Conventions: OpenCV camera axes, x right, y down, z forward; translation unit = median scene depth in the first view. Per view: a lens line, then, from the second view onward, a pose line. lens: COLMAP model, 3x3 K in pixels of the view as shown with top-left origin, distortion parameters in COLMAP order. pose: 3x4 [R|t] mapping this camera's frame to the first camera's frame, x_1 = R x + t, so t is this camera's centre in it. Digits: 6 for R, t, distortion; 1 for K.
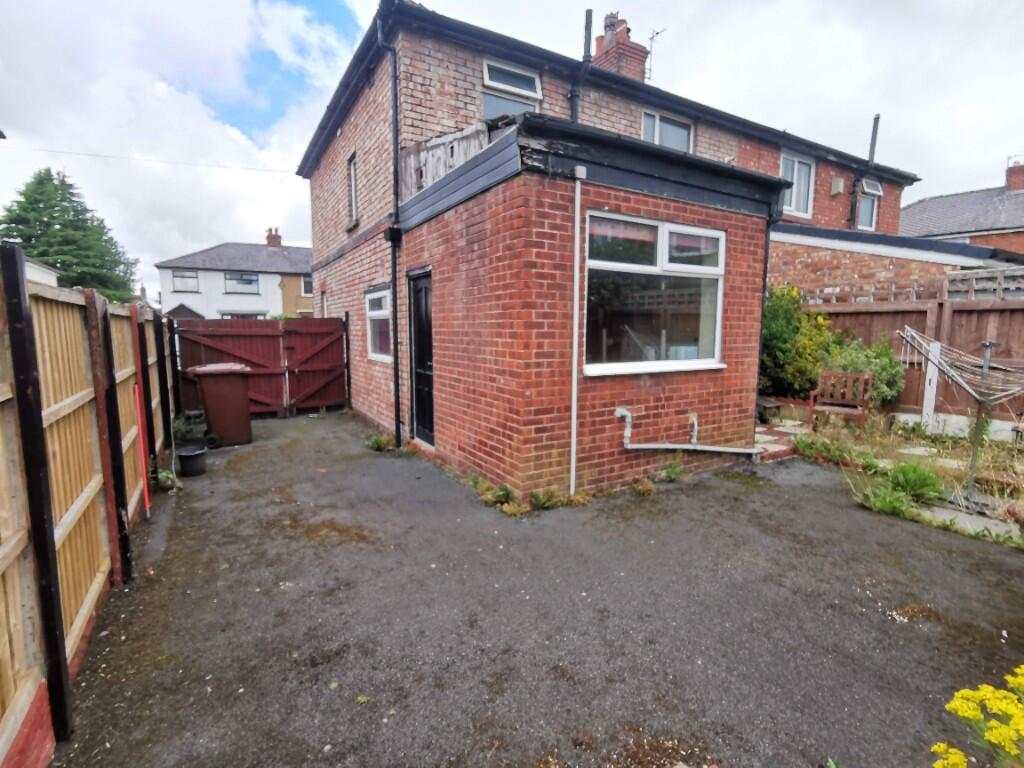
lens RADIAL K [[492.3, 0, 523.1], [0, 492.3, 384.7], [0, 0, 1]] dist [-0.021598, 0.000593]
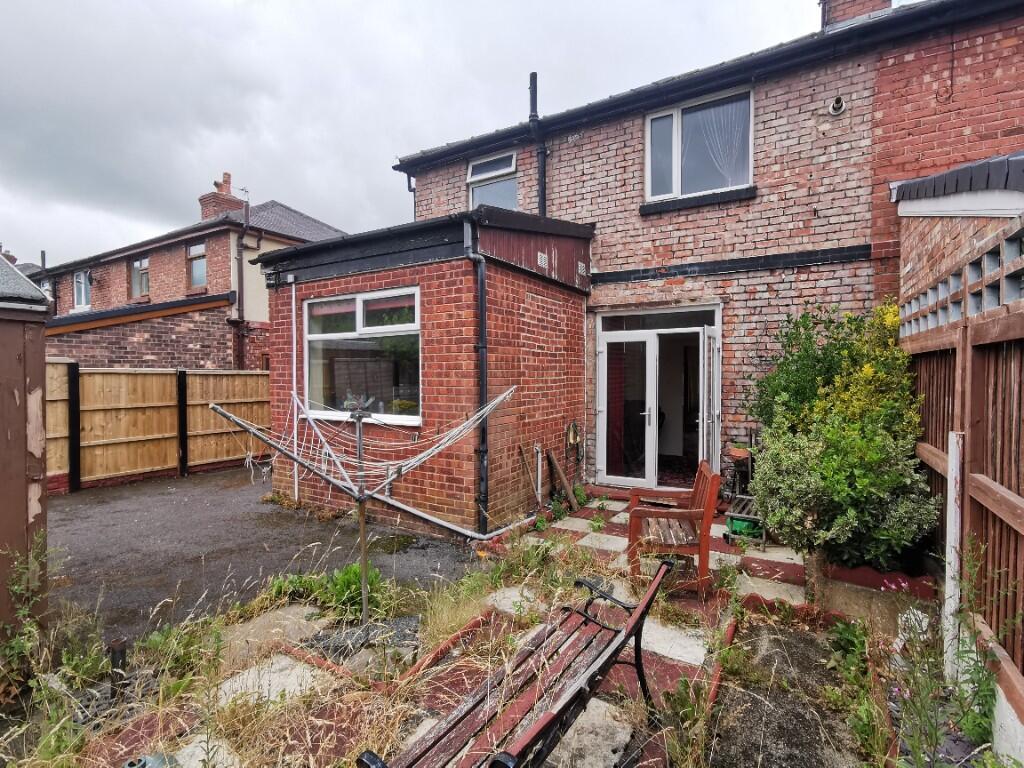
lens RADIAL K [[492.3, 0, 523.1], [0, 492.3, 384.7], [0, 0, 1]] dist [-0.021598, 0.000593]
pose [[0.479575, 0.020882, -0.877252, 1.313723], [-0.095543, 0.995016, -0.028546, -0.104525], [0.872284, 0.097505, 0.479180, 0.700345]]
